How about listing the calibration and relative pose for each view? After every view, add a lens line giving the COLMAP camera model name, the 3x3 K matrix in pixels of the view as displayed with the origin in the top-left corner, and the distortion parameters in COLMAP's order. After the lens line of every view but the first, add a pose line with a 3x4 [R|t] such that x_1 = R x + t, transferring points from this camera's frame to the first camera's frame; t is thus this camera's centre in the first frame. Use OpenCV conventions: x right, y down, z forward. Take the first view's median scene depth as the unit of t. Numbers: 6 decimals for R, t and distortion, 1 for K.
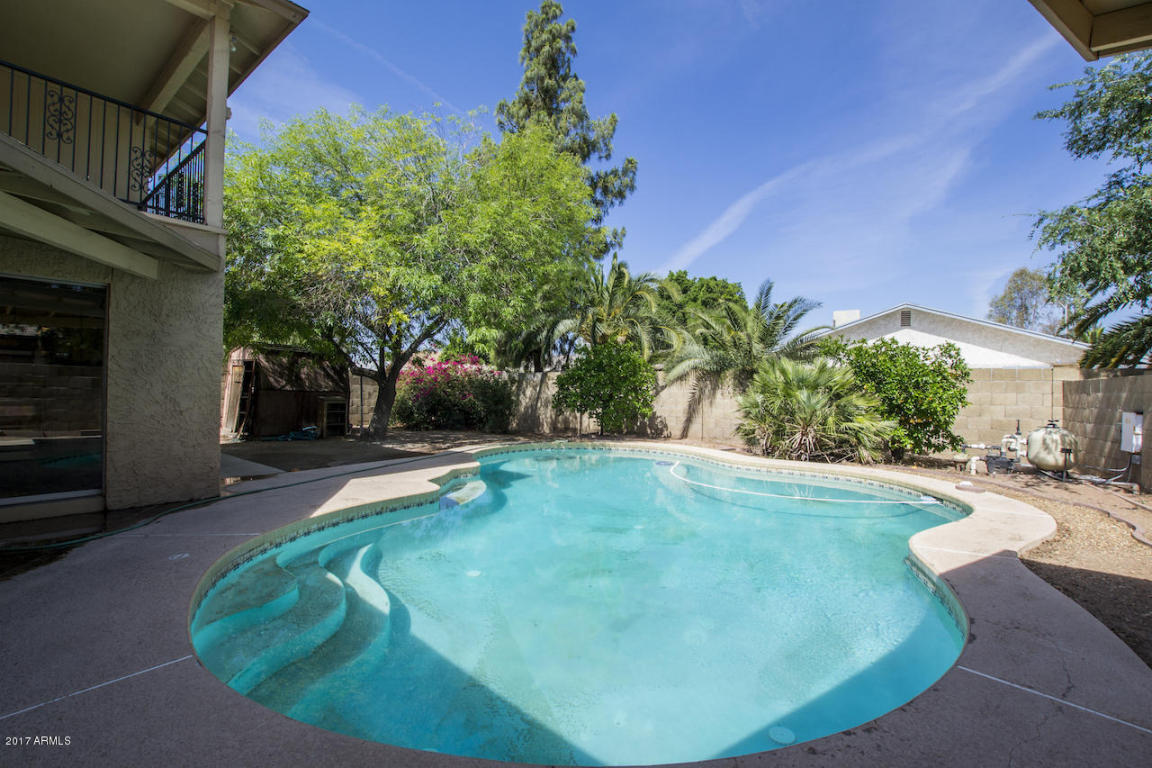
lens RADIAL K [[497.3, 0, 569.8], [0, 497.3, 388.3], [0, 0, 1]] dist [-0.037206, -0.000092]
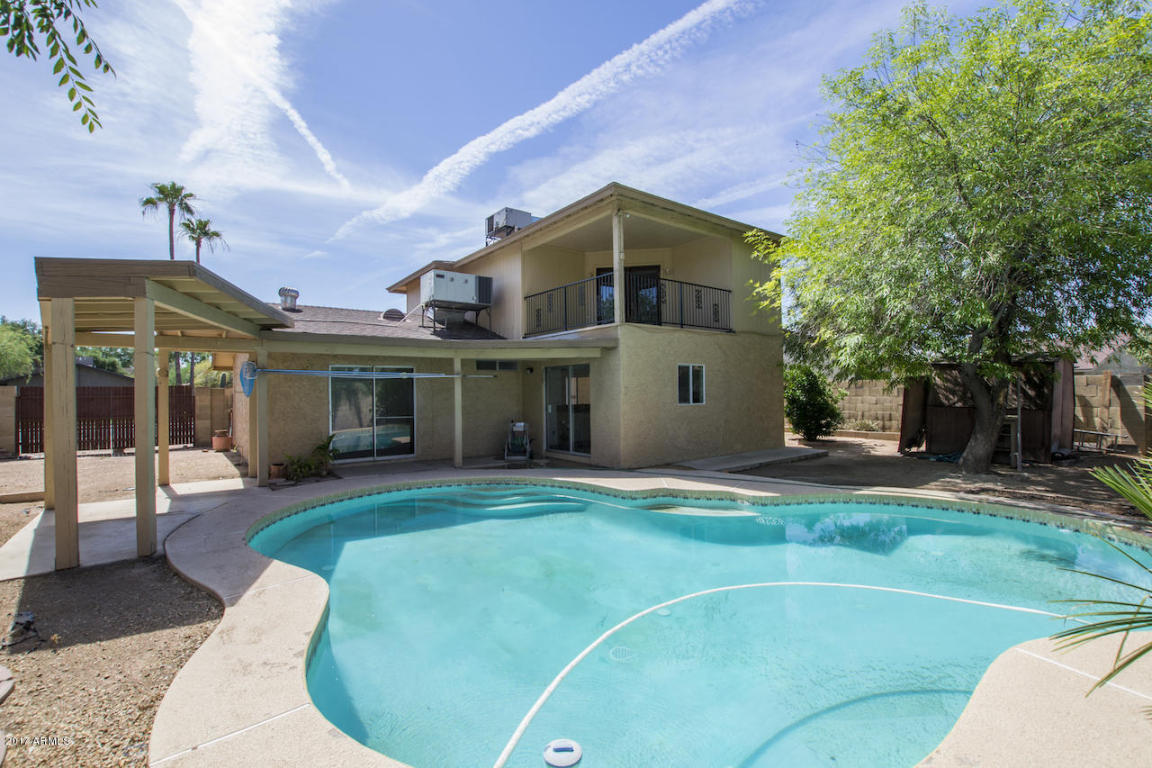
lens RADIAL K [[497.3, 0, 569.8], [0, 497.3, 388.3], [0, 0, 1]] dist [-0.037206, -0.000092]
pose [[-0.326212, -0.009183, -0.945252, 0.586828], [0.001519, 0.999946, -0.010238, -0.027652], [0.945295, -0.004775, -0.326181, 0.723013]]
